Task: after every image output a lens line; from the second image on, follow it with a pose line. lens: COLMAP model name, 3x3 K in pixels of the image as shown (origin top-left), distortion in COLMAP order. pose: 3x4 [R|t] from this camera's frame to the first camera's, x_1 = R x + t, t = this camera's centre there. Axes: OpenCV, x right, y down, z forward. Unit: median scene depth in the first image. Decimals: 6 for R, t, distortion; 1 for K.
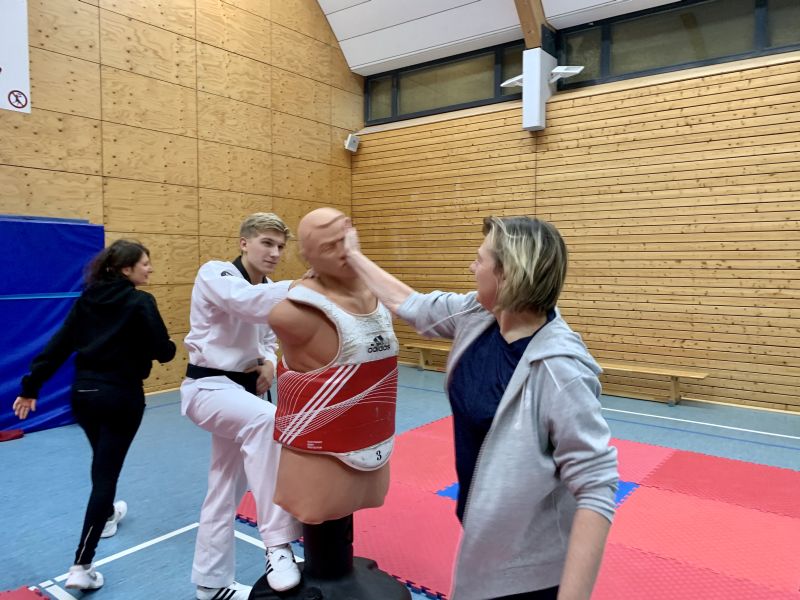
lens RADIAL K [[613.8, 0, 400.0], [0, 613.8, 300.0], [0, 0, 1]] dist [0.025729, -0.033356]
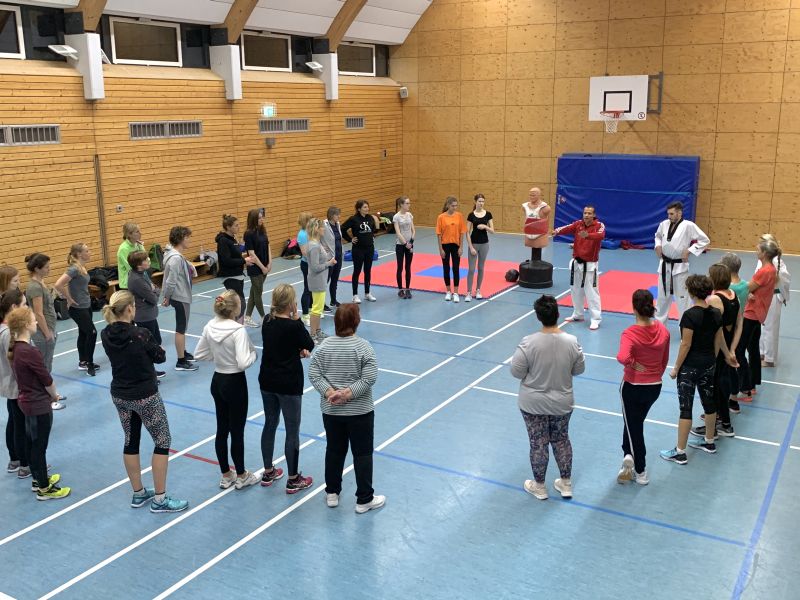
lens RADIAL K [[739.7, 0, 400.0], [0, 739.7, 300.0], [0, 0, 1]] dist [-0.049529, -0.013020]
pose [[0.115187, 0.214486, -0.969911, 1.511400], [-0.053323, 0.976338, 0.209574, -0.100392], [0.991912, 0.027579, 0.123899, -0.217231]]
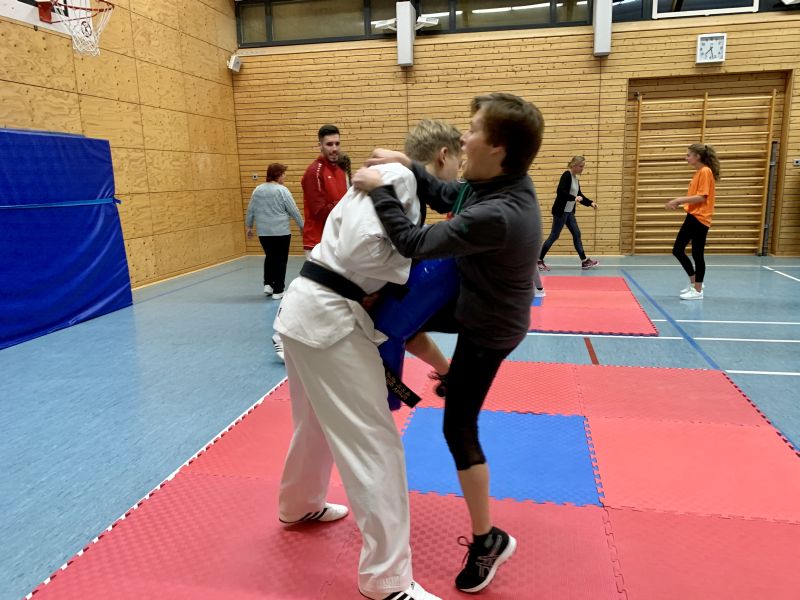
lens RADIAL K [[605.4, 0, 414.0], [0, 605.4, 297.1], [0, 0, 1]] dist [0.001344, -0.001887]
pose [[0.891795, -0.111557, 0.438471, -0.402994], [0.050360, 0.987579, 0.148836, 0.021422], [-0.449628, -0.110650, 0.886336, -0.219116]]
